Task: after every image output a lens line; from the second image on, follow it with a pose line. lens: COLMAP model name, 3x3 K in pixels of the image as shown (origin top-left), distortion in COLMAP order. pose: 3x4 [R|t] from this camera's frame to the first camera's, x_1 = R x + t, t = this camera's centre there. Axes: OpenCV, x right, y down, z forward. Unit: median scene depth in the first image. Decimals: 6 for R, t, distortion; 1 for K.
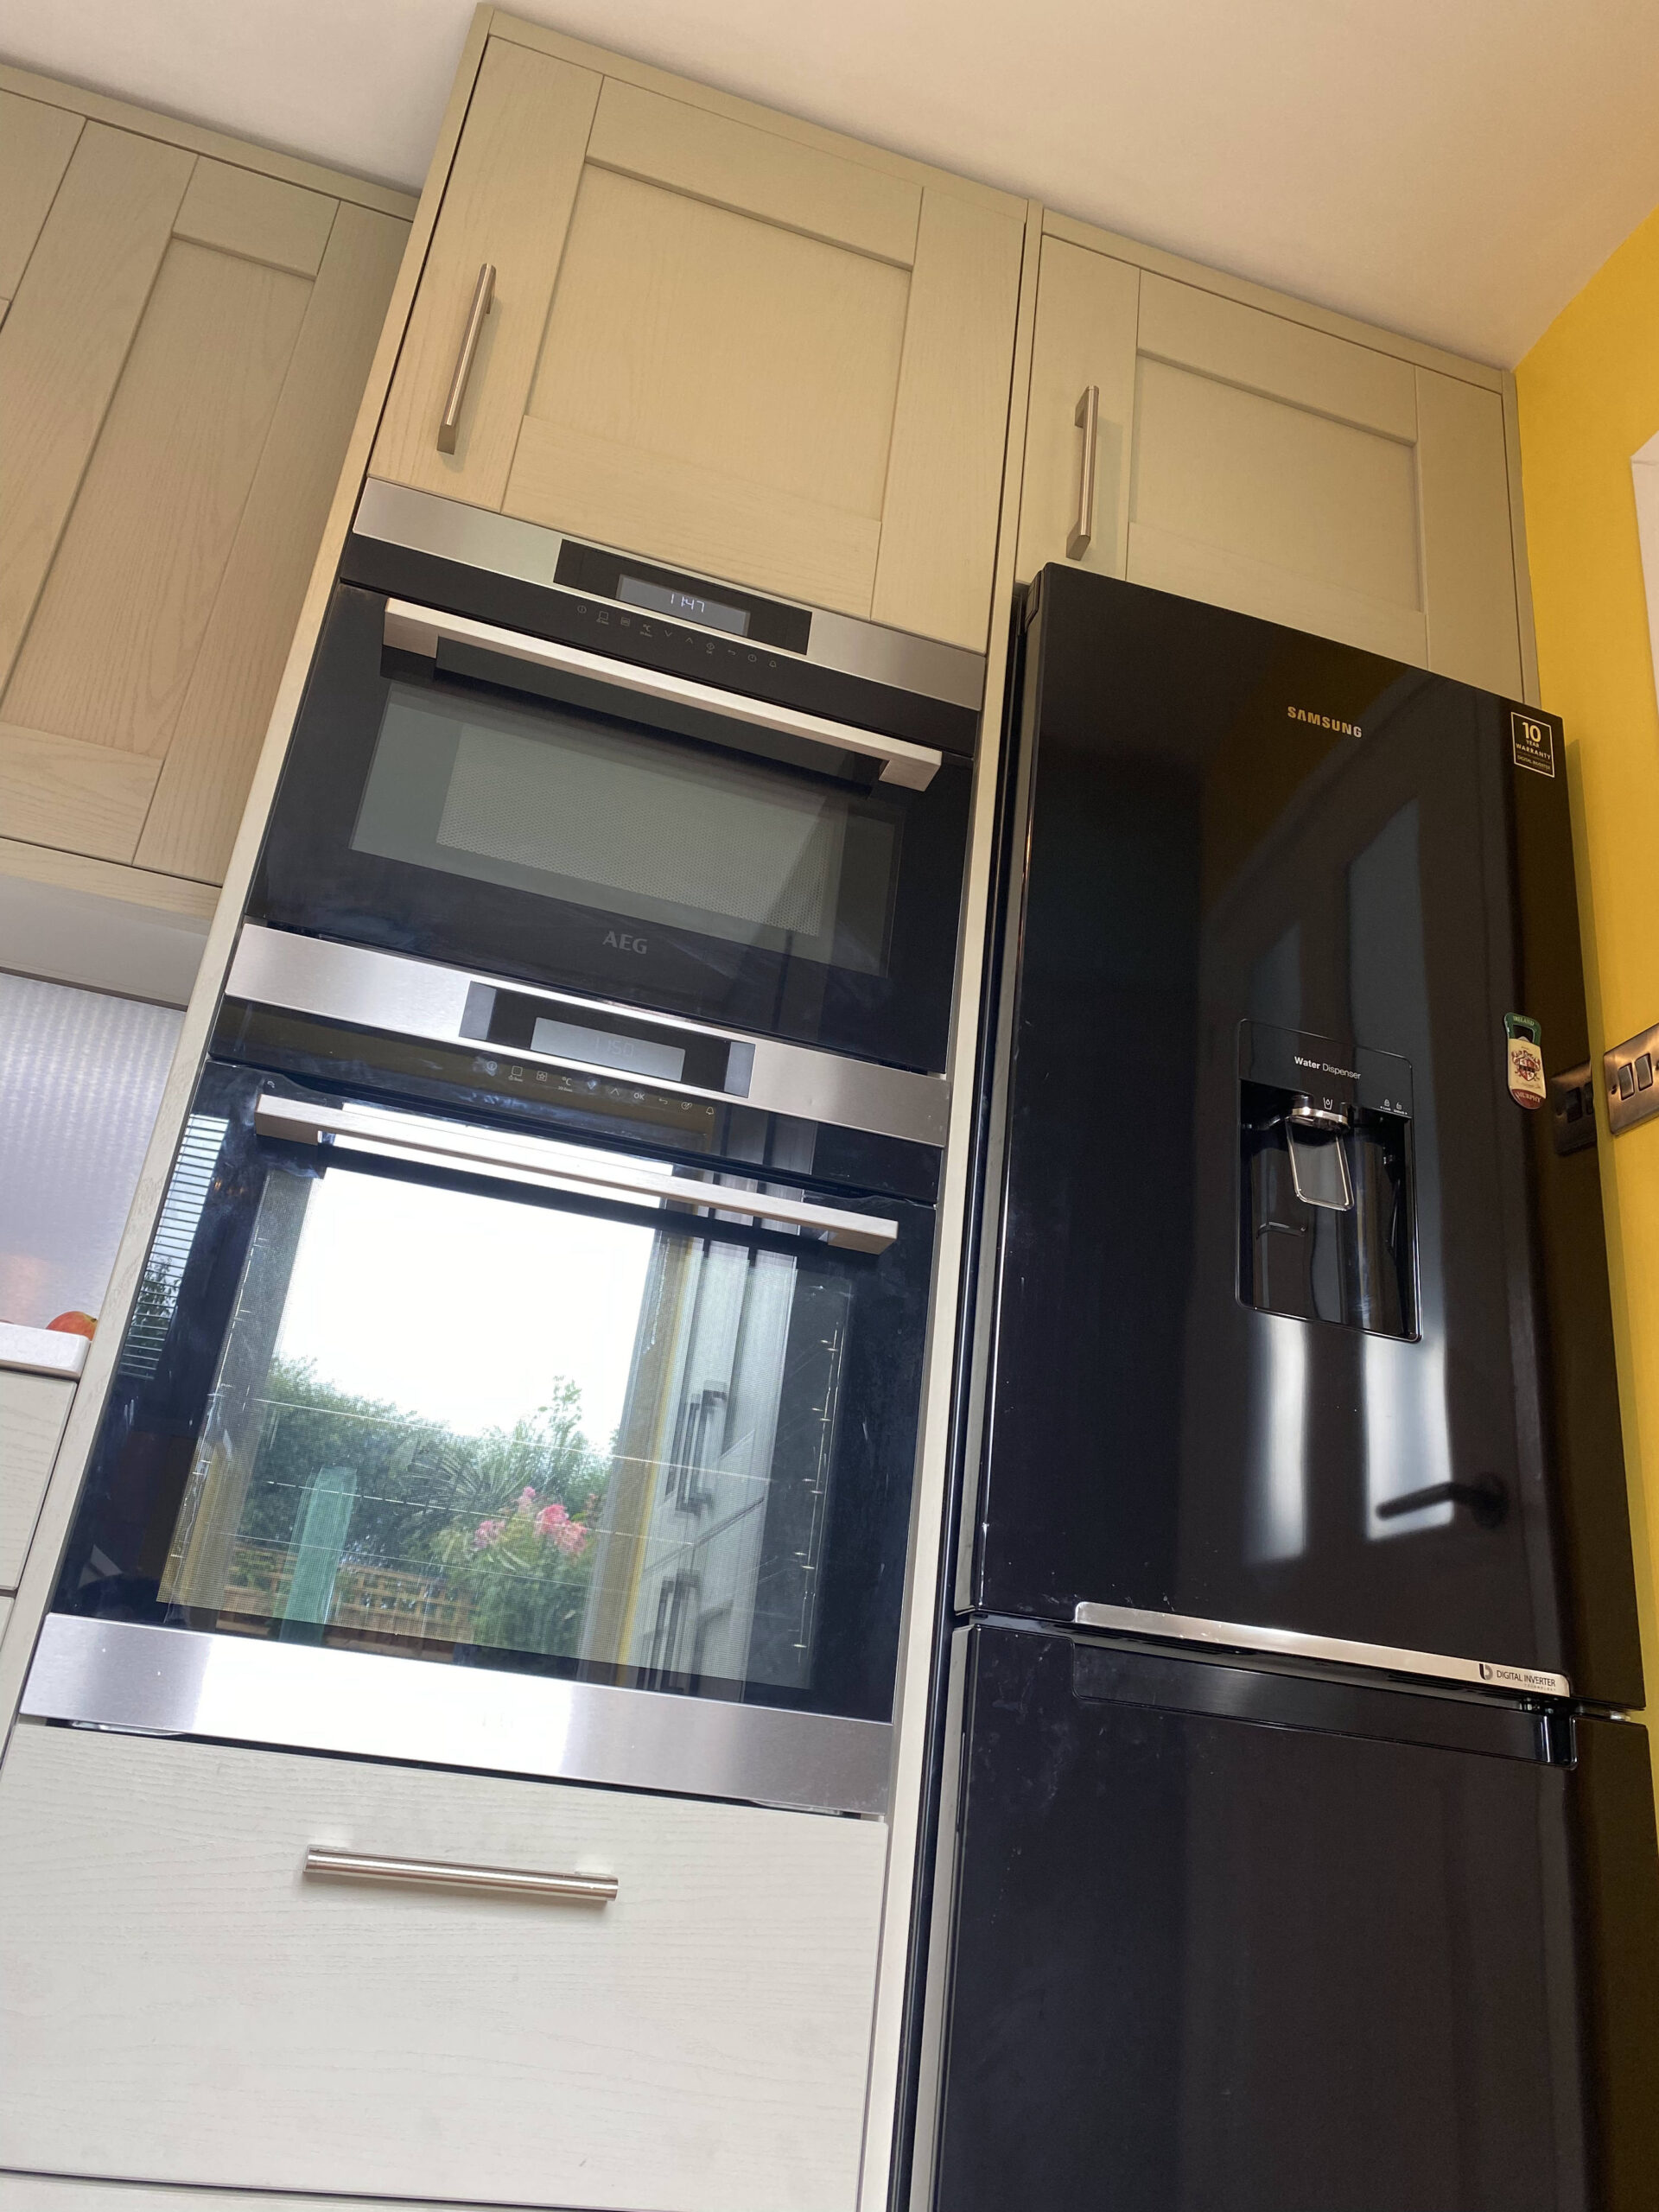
lens RADIAL K [[1660.4, 0, 830.9], [0, 1660.4, 1098.3], [0, 0, 1]] dist [0.002354, 0.001198]
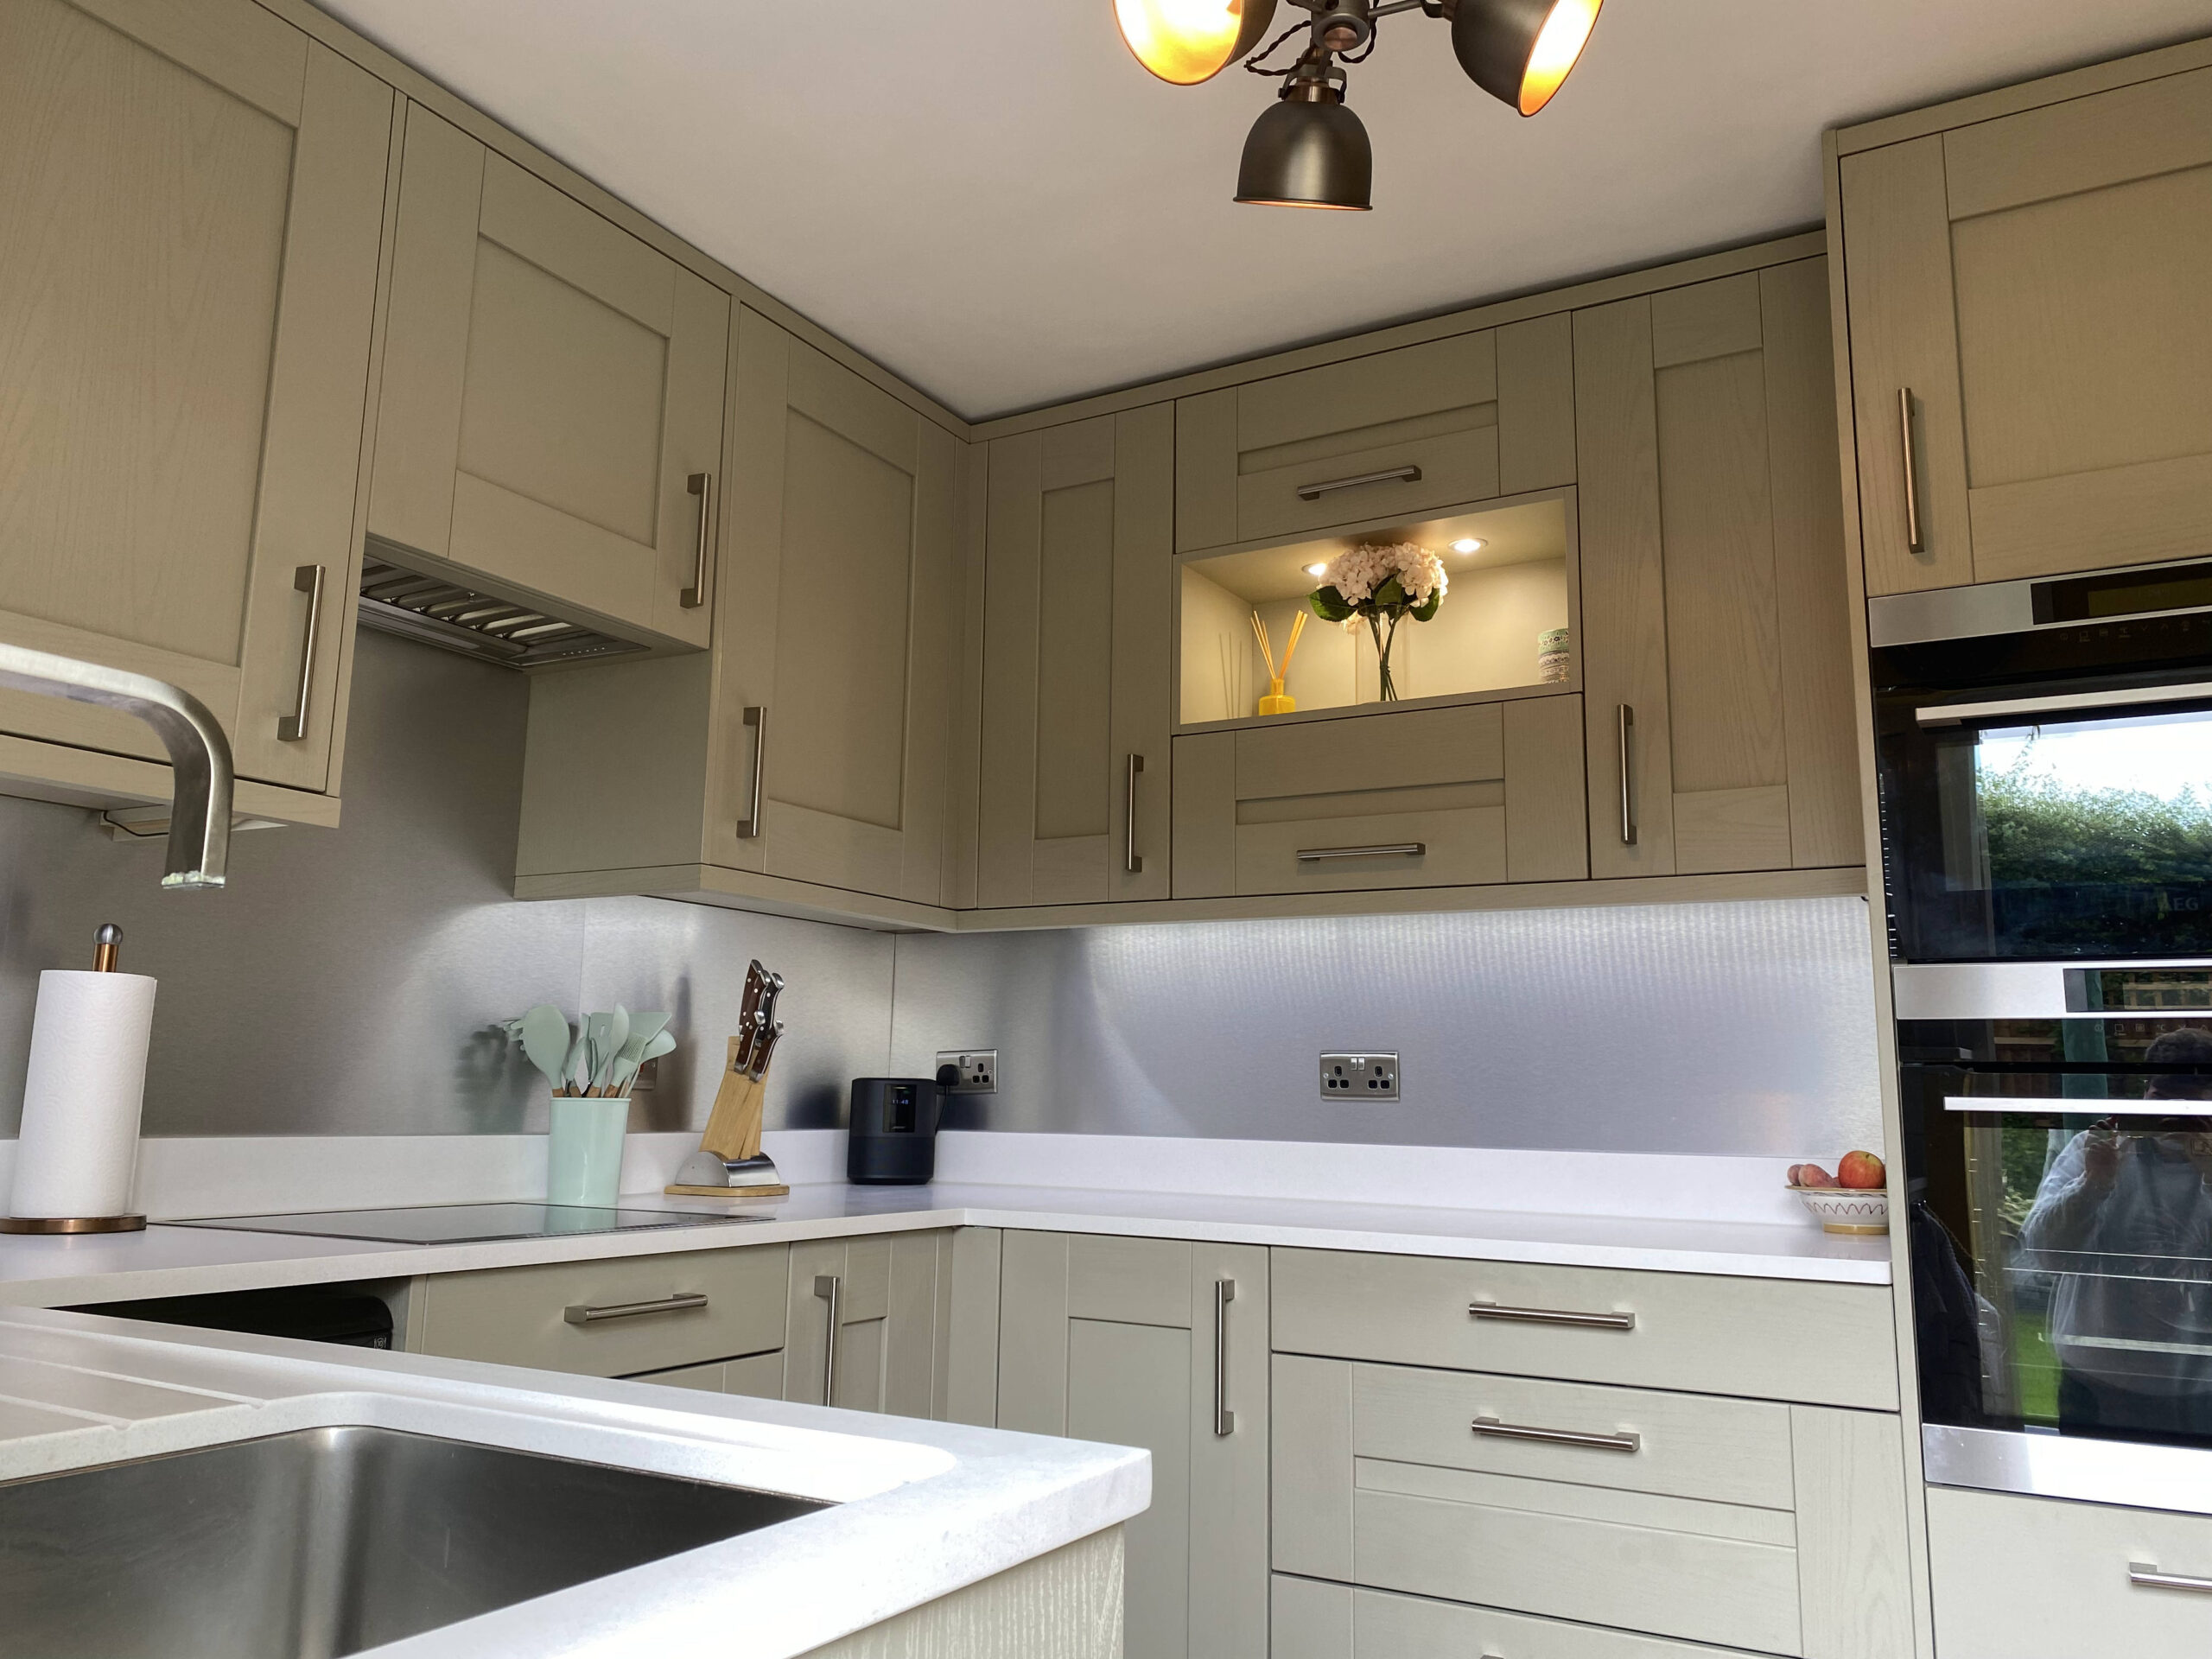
lens RADIAL K [[1689.5, 0, 1102.9], [0, 1689.5, 810.5], [0, 0, 1]] dist [0.001591, -0.008333]
pose [[0.673576, -0.215385, -0.707039, 0.248847], [0.345291, 0.937493, 0.043361, -0.481914], [0.653505, -0.273342, 0.705844, -0.463009]]
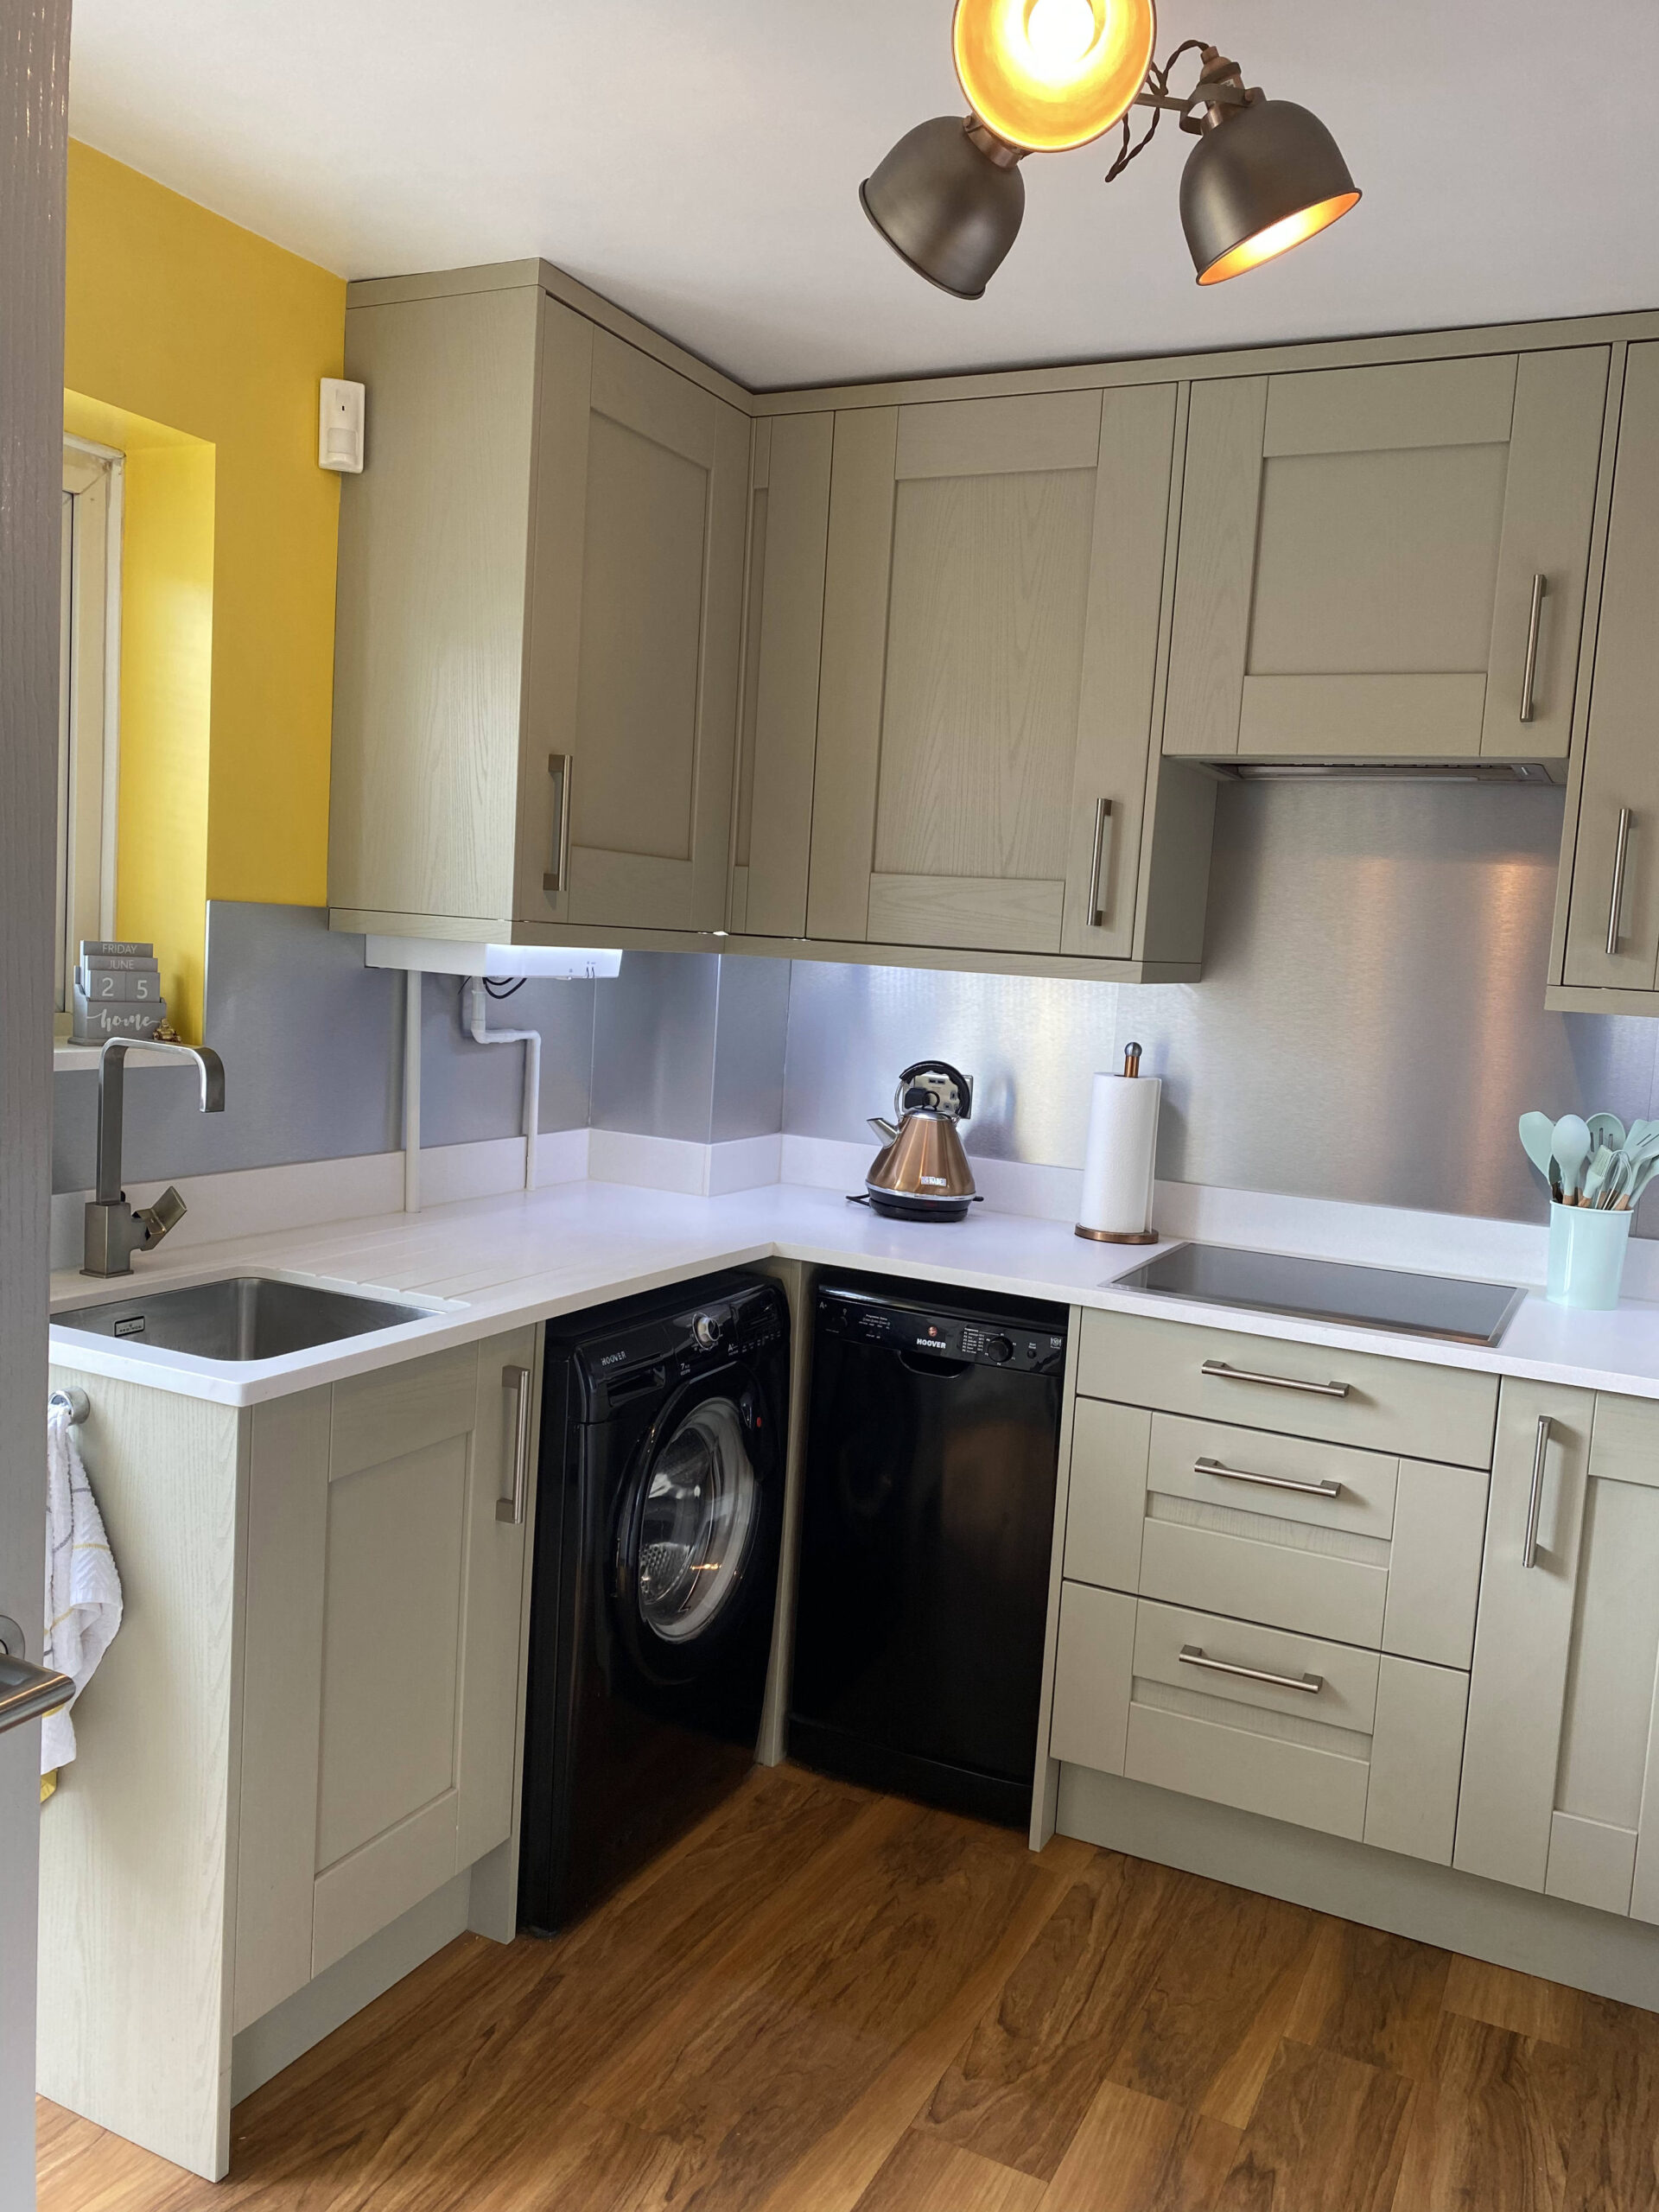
lens RADIAL K [[1638.0, 0, 876.9], [0, 1638.0, 1100.2], [0, 0, 1]] dist [0.154793, -0.427963]
pose [[-0.670490, -0.081211, -0.737460, 0.403169], [0.170554, 0.950499, -0.259737, -0.089677], [0.722049, -0.299928, -0.623449, 0.925437]]
